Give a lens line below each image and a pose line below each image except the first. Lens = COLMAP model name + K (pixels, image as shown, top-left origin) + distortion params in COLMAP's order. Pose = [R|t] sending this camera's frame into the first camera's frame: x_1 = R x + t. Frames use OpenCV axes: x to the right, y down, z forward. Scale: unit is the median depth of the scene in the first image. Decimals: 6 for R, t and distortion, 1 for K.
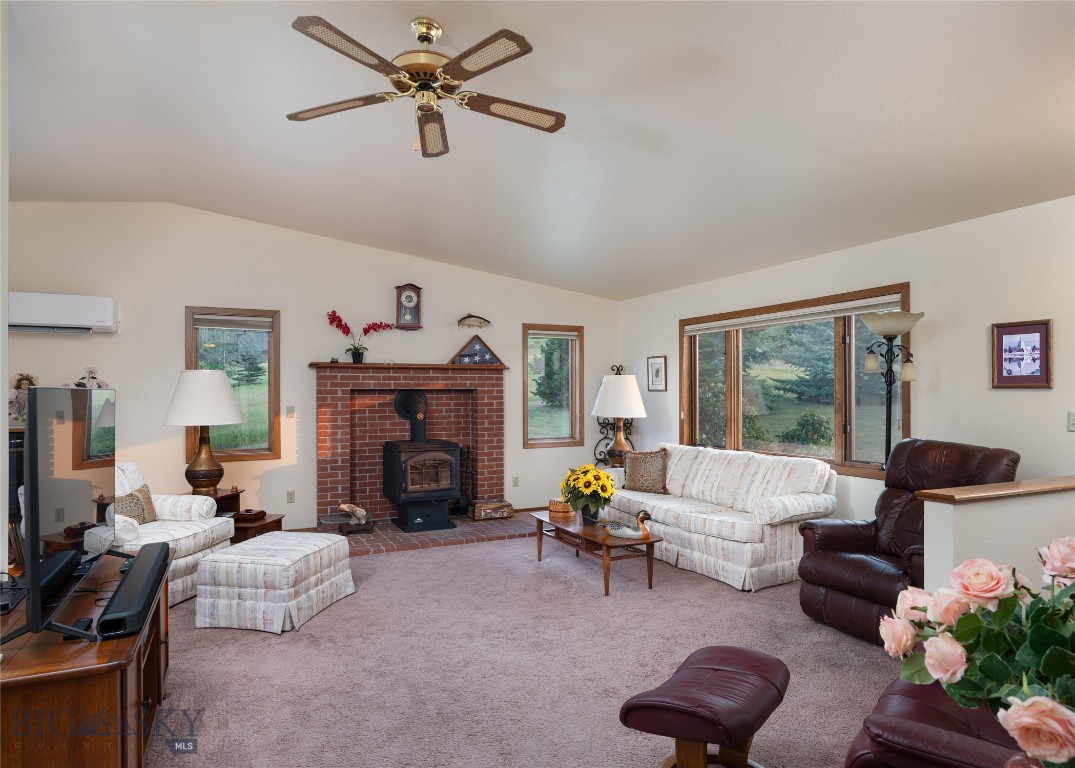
lens RADIAL K [[634.1, 0, 537.5], [0, 634.1, 384.0], [0, 0, 1]] dist [-0.029917, -0.000521]
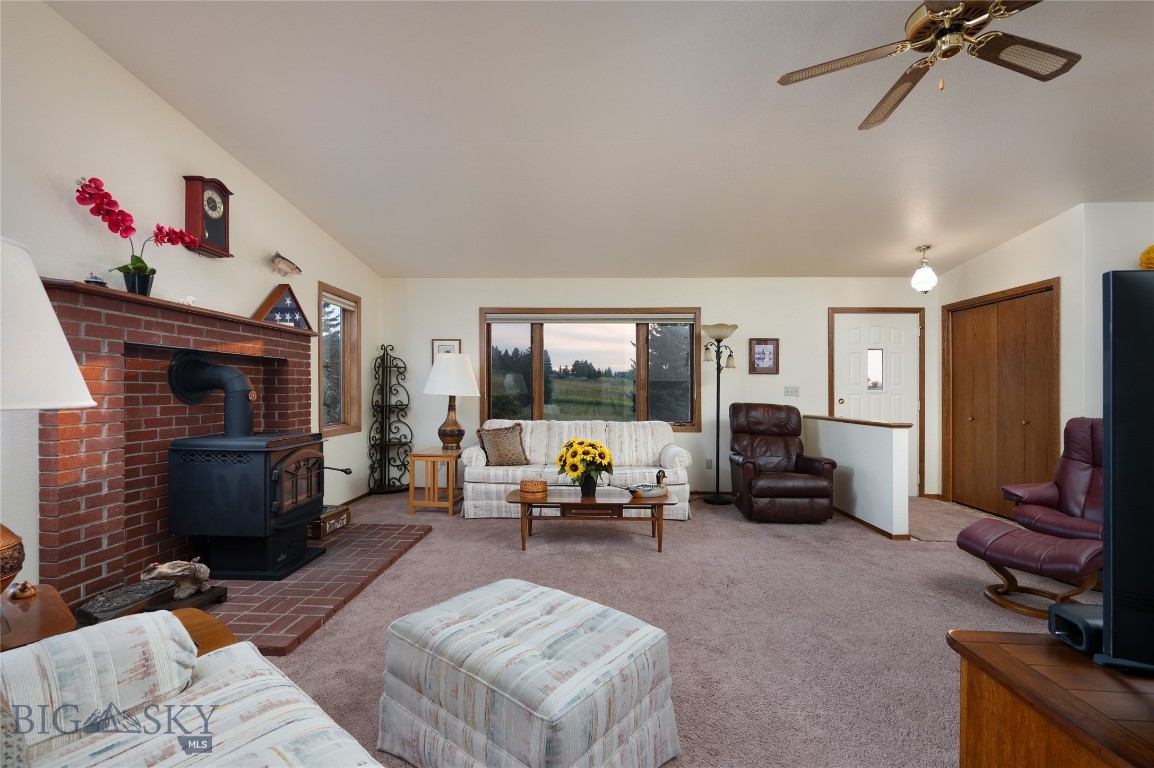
lens RADIAL K [[500.6, 0, 577.0], [0, 500.6, 384.0], [0, 0, 1]] dist [0.037084, -0.000075]
pose [[0.457429, 0.018605, 0.889052, -0.503684], [-0.019146, 0.999755, -0.011070, 0.039448], [-0.889040, -0.011958, 0.457673, 0.484879]]
